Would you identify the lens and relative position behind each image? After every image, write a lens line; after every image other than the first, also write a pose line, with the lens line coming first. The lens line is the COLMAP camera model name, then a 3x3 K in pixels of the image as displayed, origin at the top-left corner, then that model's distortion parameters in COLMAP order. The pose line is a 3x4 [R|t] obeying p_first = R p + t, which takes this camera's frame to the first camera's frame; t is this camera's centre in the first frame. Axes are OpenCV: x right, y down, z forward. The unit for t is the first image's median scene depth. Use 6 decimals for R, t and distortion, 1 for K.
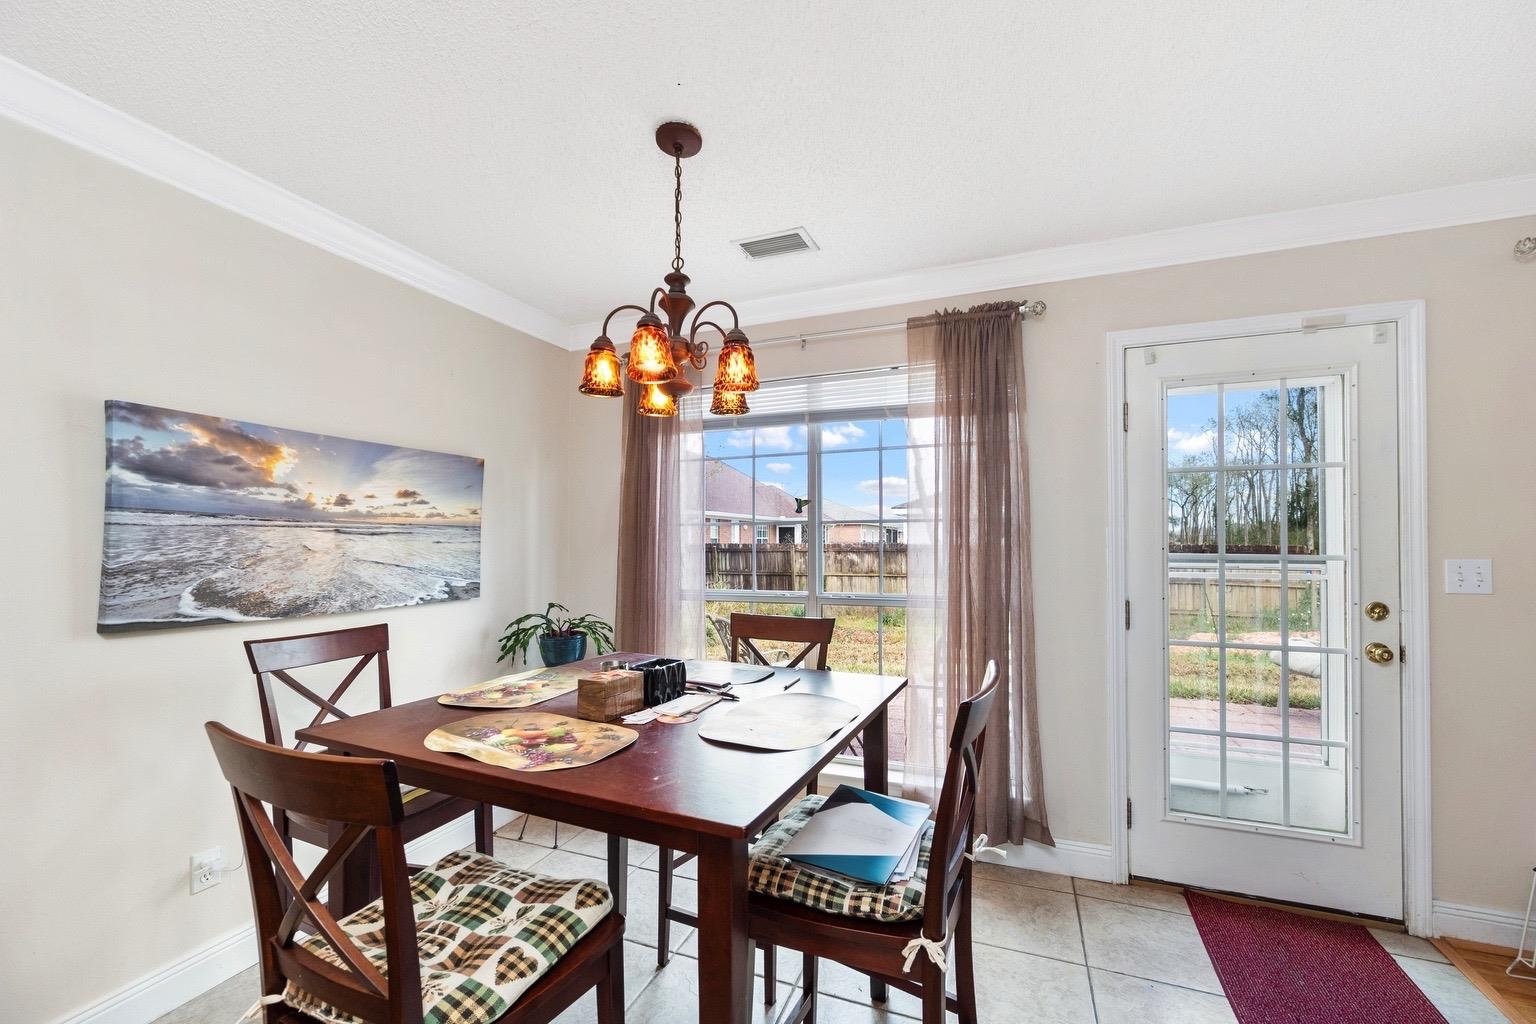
lens RADIAL K [[622.1, 0, 769.6], [0, 622.1, 538.1], [0, 0, 1]] dist [-0.003723, -0.000216]
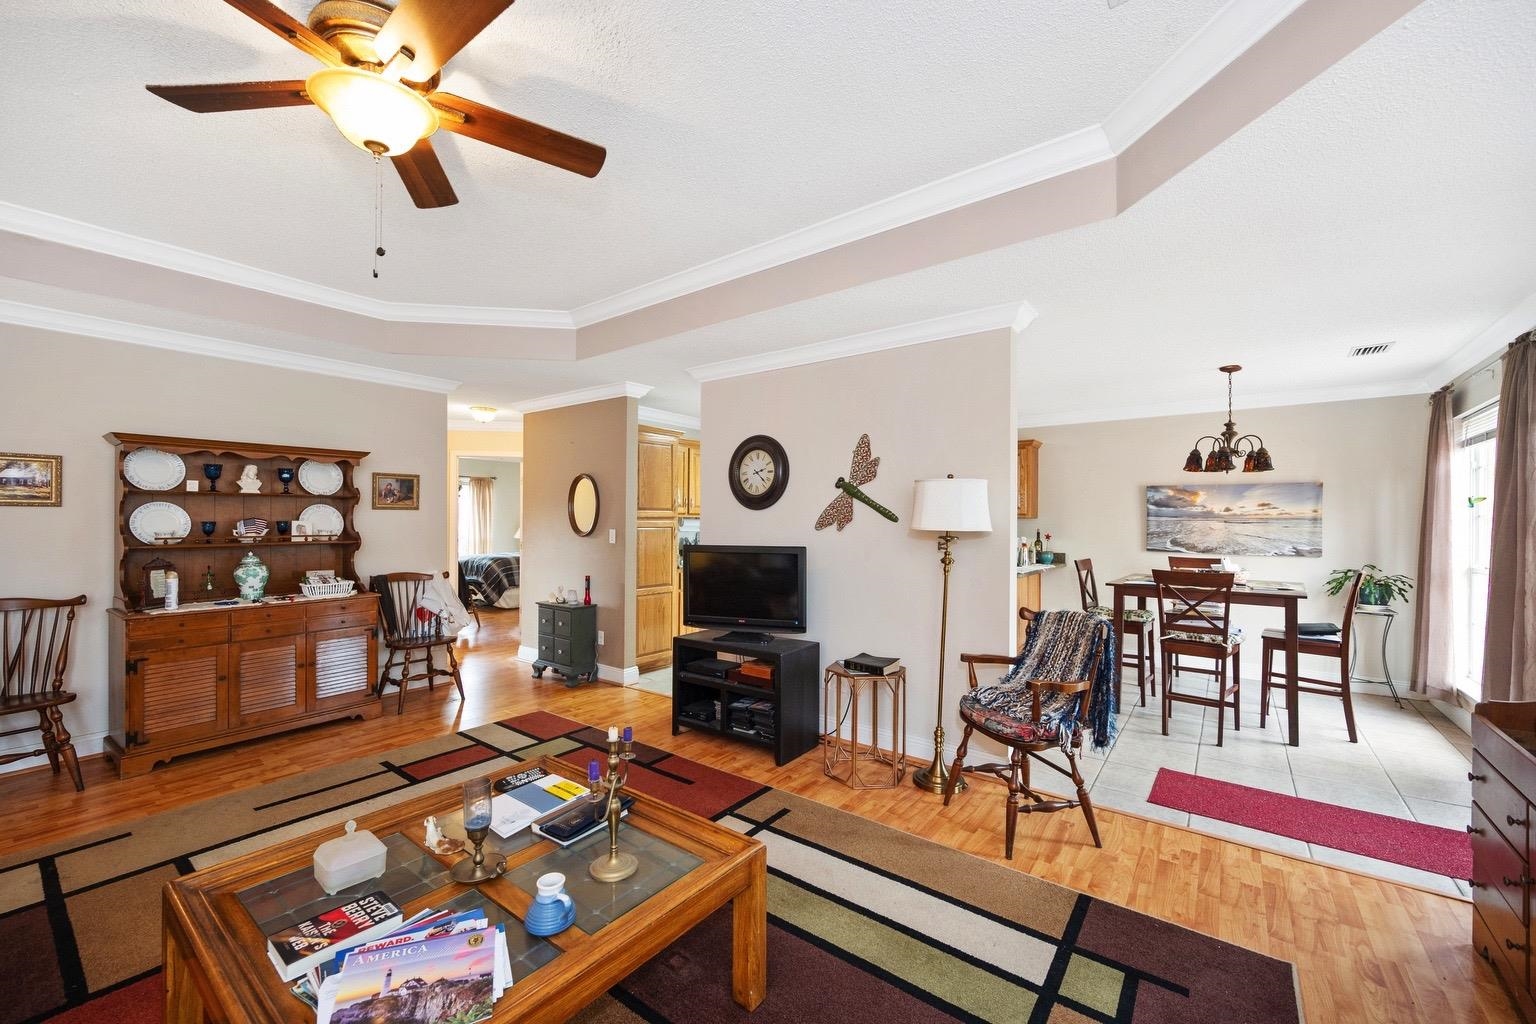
lens RADIAL K [[611.5, 0, 760.8], [0, 611.5, 519.2], [0, 0, 1]] dist [0.000821, 0.000182]
pose [[-0.269456, -0.002915, -0.963008, 2.269264], [-0.001610, 0.999995, -0.002577, -0.012667], [0.963011, 0.000856, -0.269459, -0.154831]]
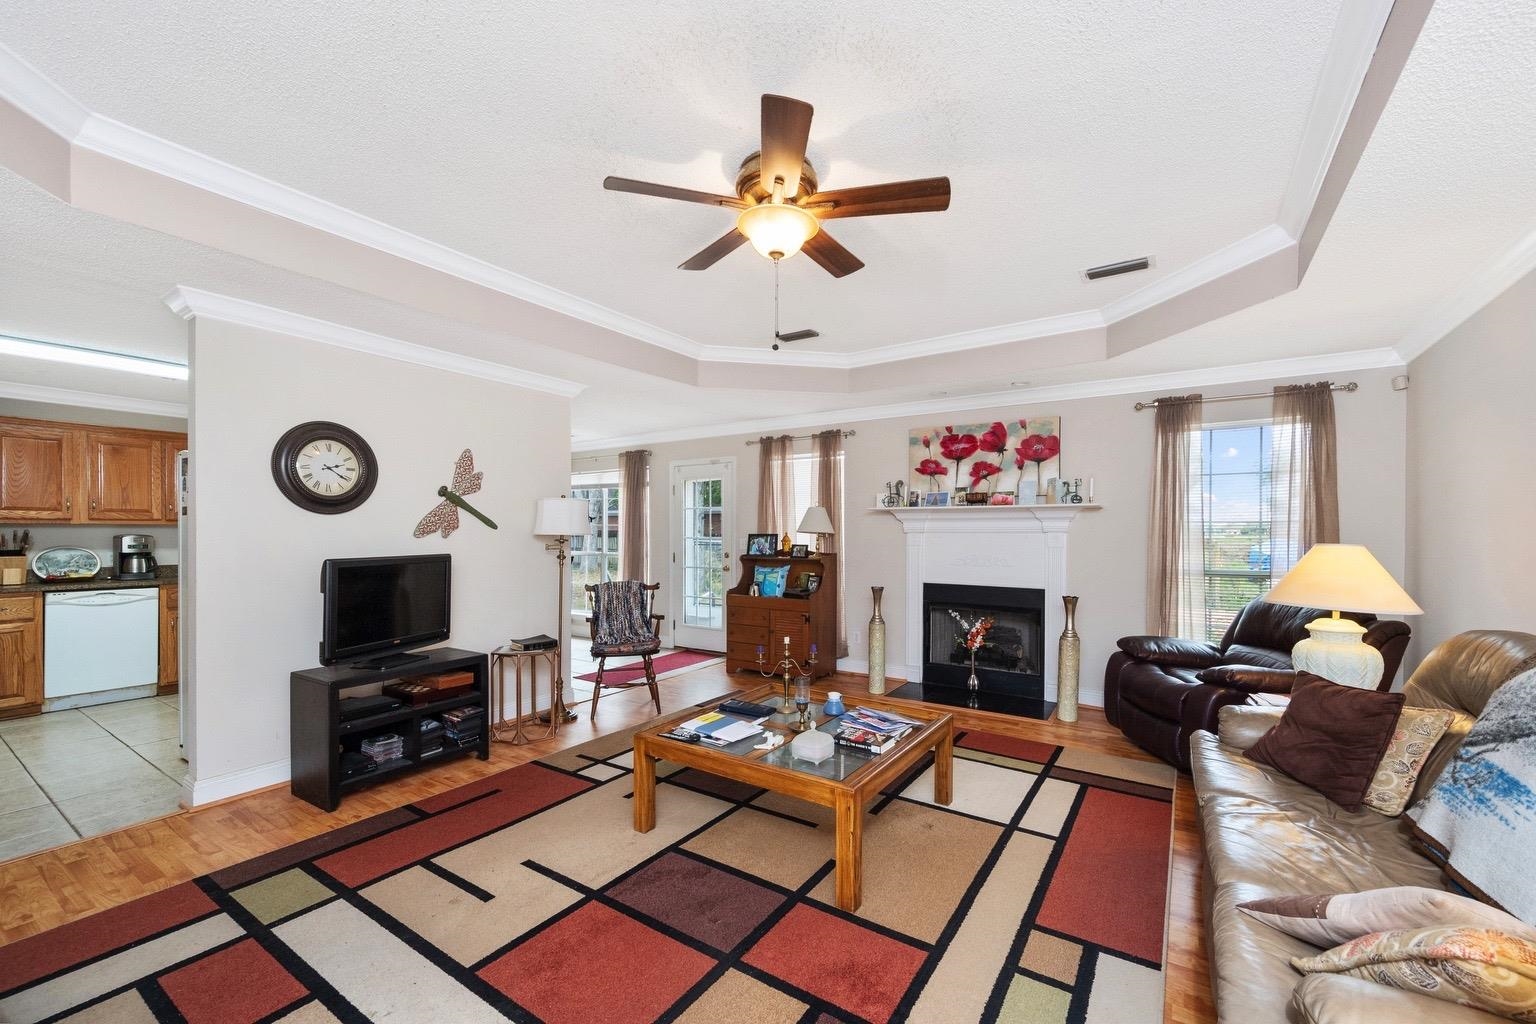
lens RADIAL K [[622.1, 0, 769.6], [0, 622.1, 538.1], [0, 0, 1]] dist [-0.003723, -0.000216]
pose [[0.978483, 0.007741, -0.206180, 1.841893], [-0.004680, 0.999872, 0.015332, -0.015795], [0.206272, -0.014037, 0.978394, -2.027813]]
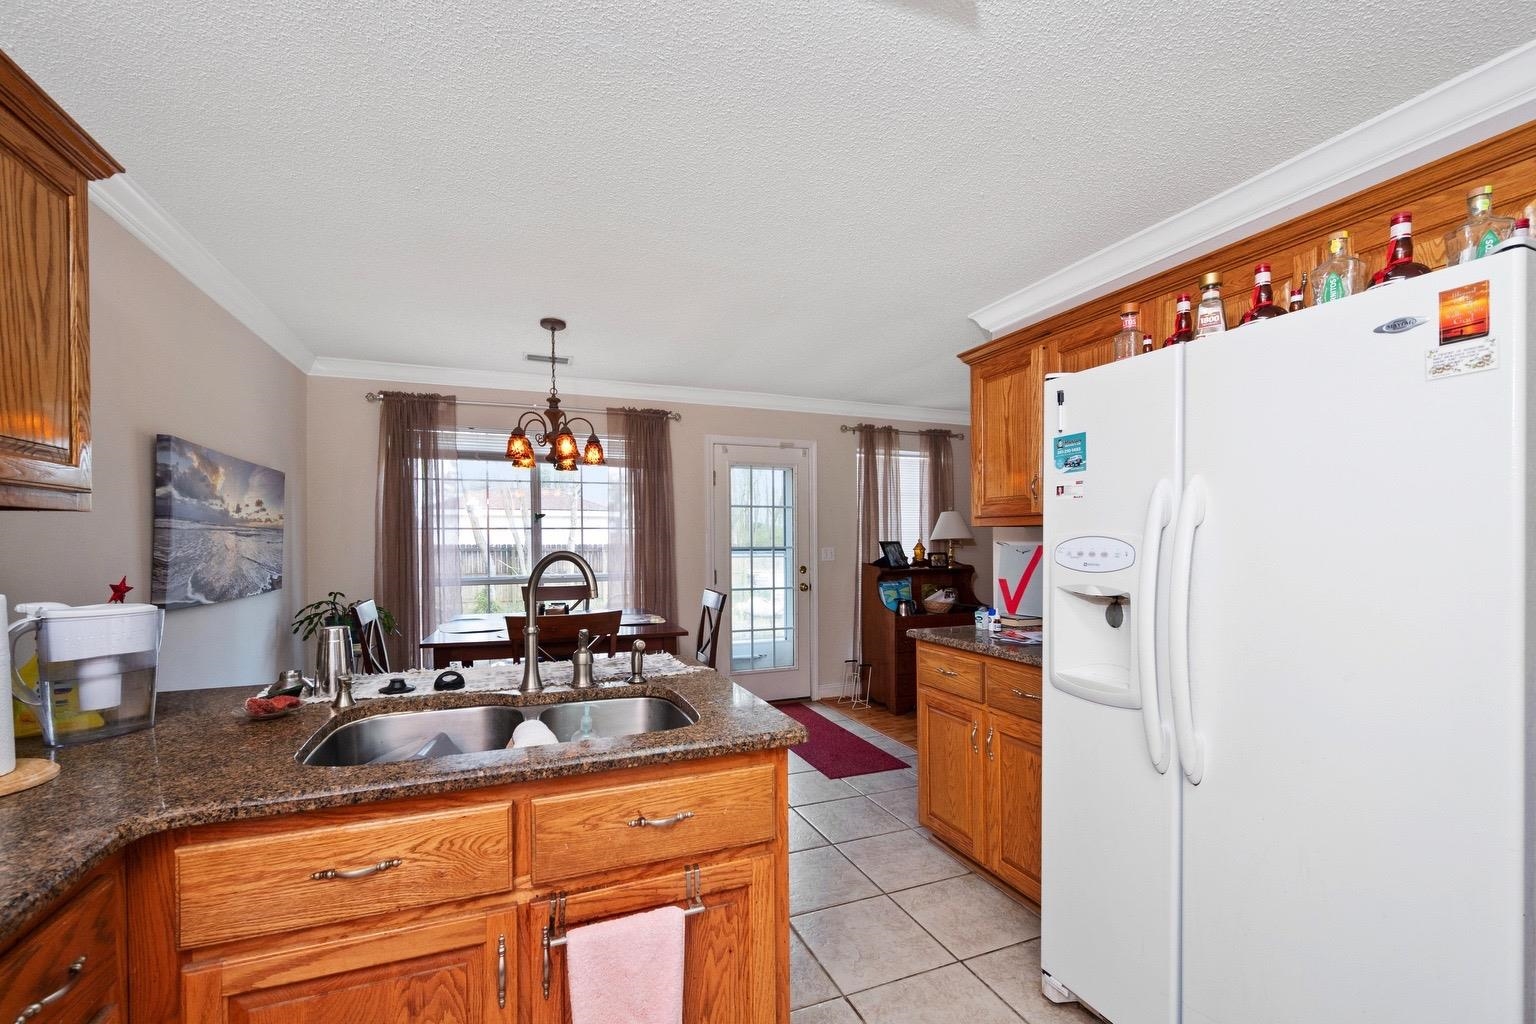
lens RADIAL K [[622.1, 0, 769.6], [0, 622.1, 538.1], [0, 0, 1]] dist [-0.003723, -0.000216]
pose [[0.718531, 0.000703, 0.695495, -0.776949], [-0.001451, 0.999999, 0.000488, -0.003543], [-0.695494, -0.001360, 0.718531, -0.630428]]
